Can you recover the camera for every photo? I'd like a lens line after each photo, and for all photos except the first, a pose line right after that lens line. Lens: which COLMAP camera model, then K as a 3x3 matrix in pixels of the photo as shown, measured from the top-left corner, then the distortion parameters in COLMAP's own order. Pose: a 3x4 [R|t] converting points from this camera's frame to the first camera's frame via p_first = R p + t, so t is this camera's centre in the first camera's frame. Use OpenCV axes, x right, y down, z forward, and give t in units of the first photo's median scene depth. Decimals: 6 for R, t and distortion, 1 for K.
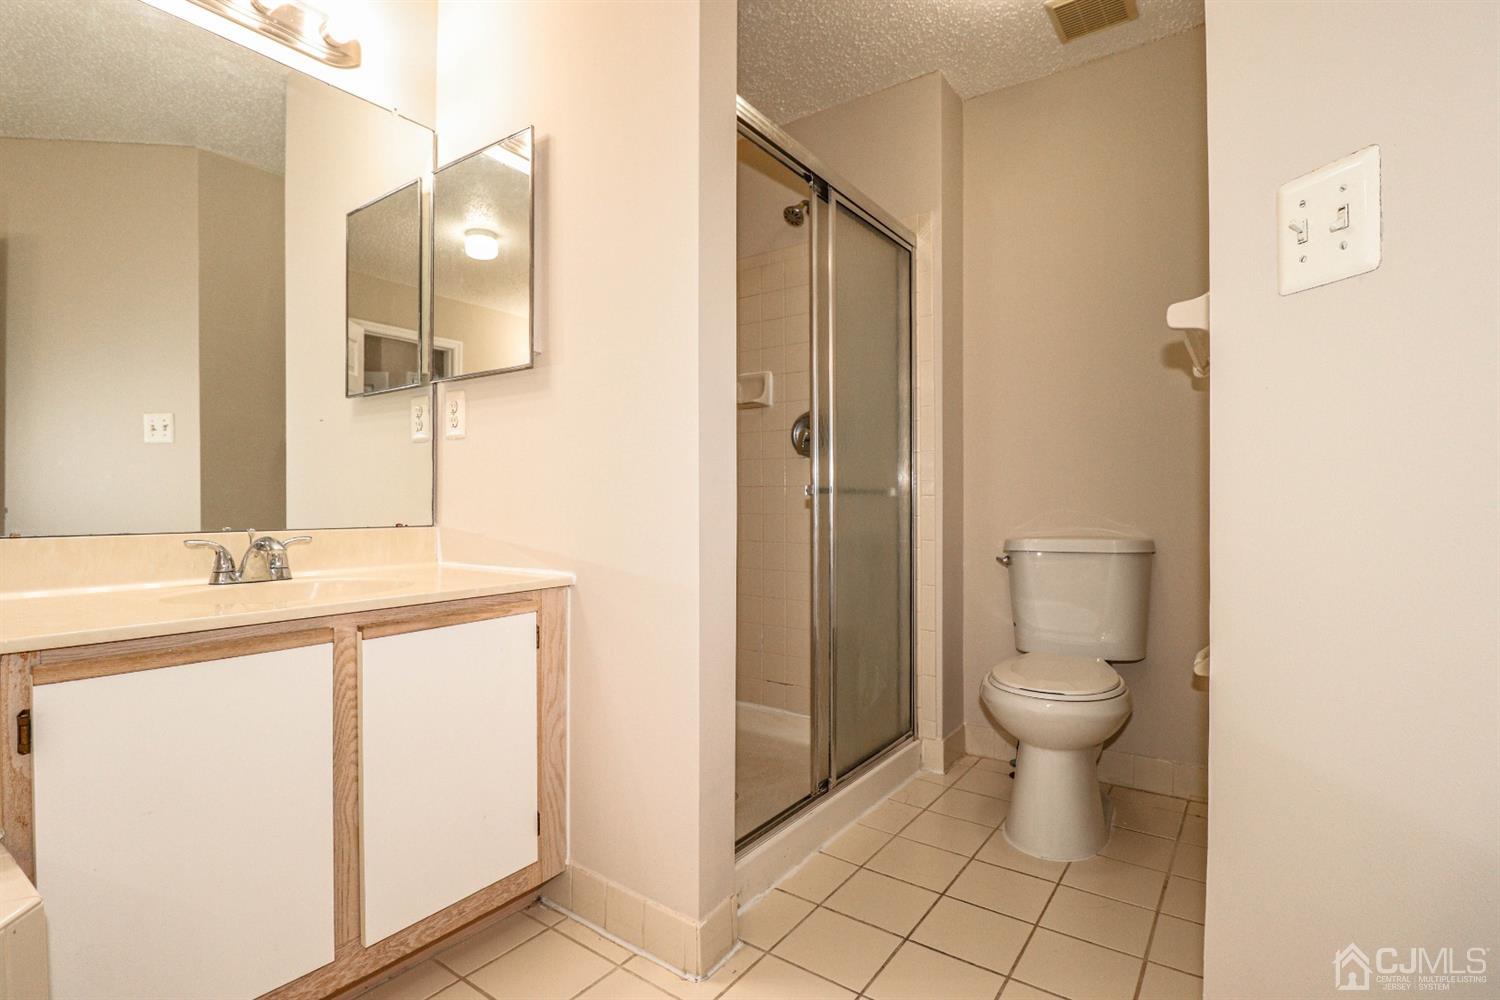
lens RADIAL K [[719.7, 0, 743.3], [0, 719.7, 491.0], [0, 0, 1]] dist [-0.001482, -0.010422]
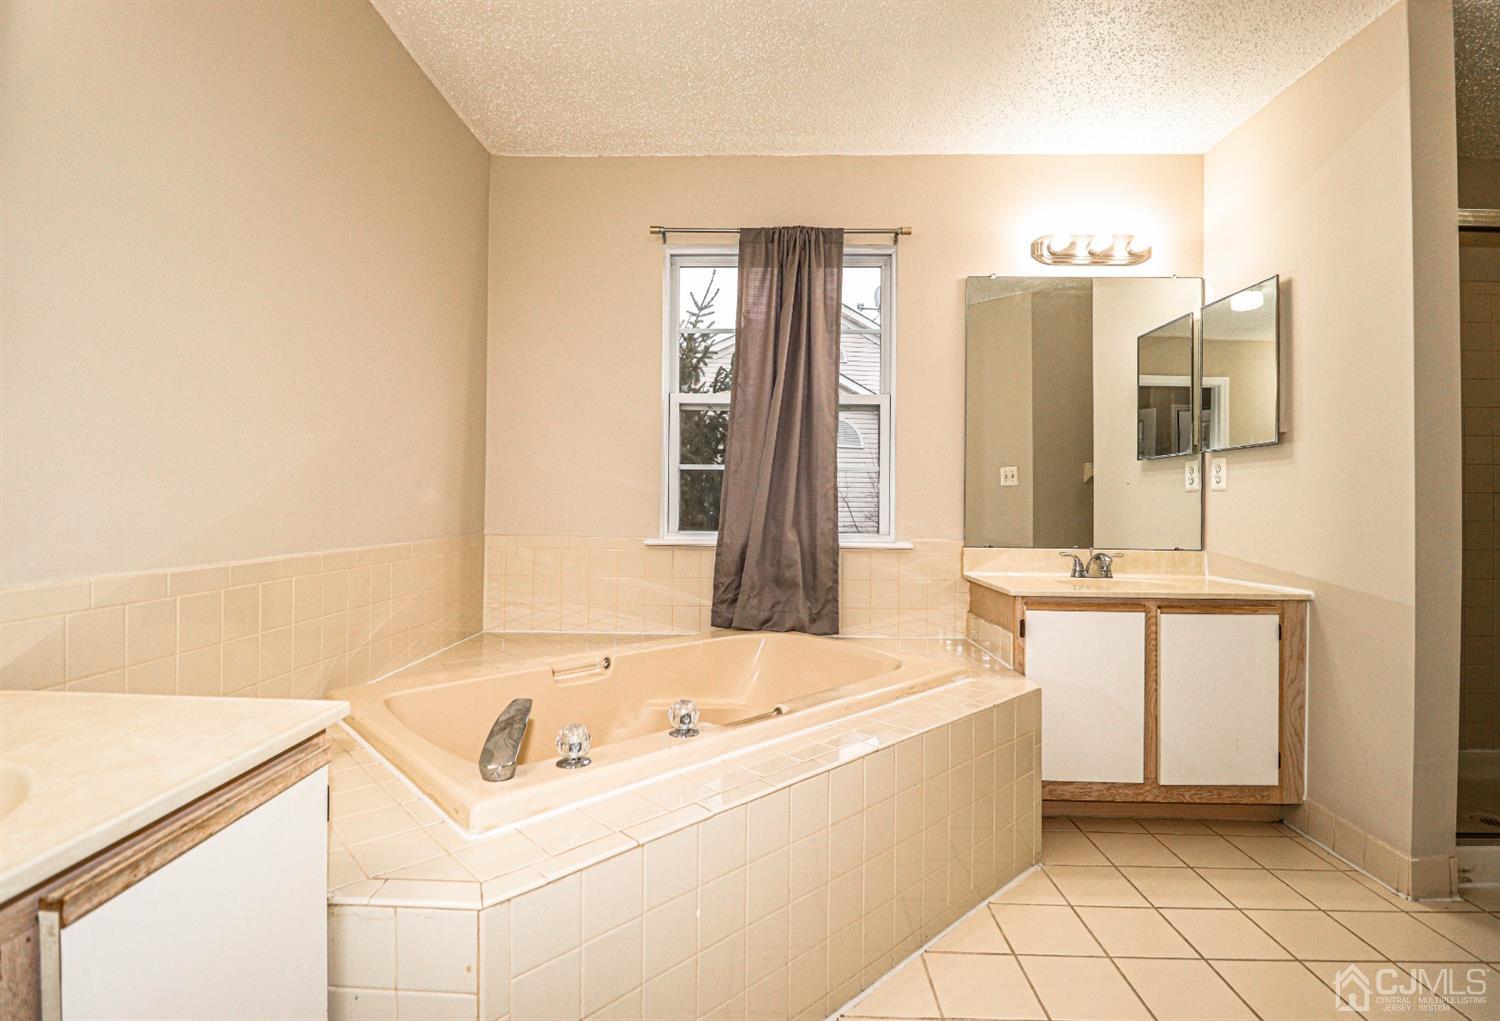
lens RADIAL K [[729.2, 0, 730.1], [0, 729.2, 503.2], [0, 0, 1]] dist [0.000517, -0.013347]
pose [[0.558926, 0.002561, -0.829213, 0.301042], [-0.000366, 0.999996, 0.002842, -0.060189], [0.829217, -0.001285, 0.558925, -0.722343]]
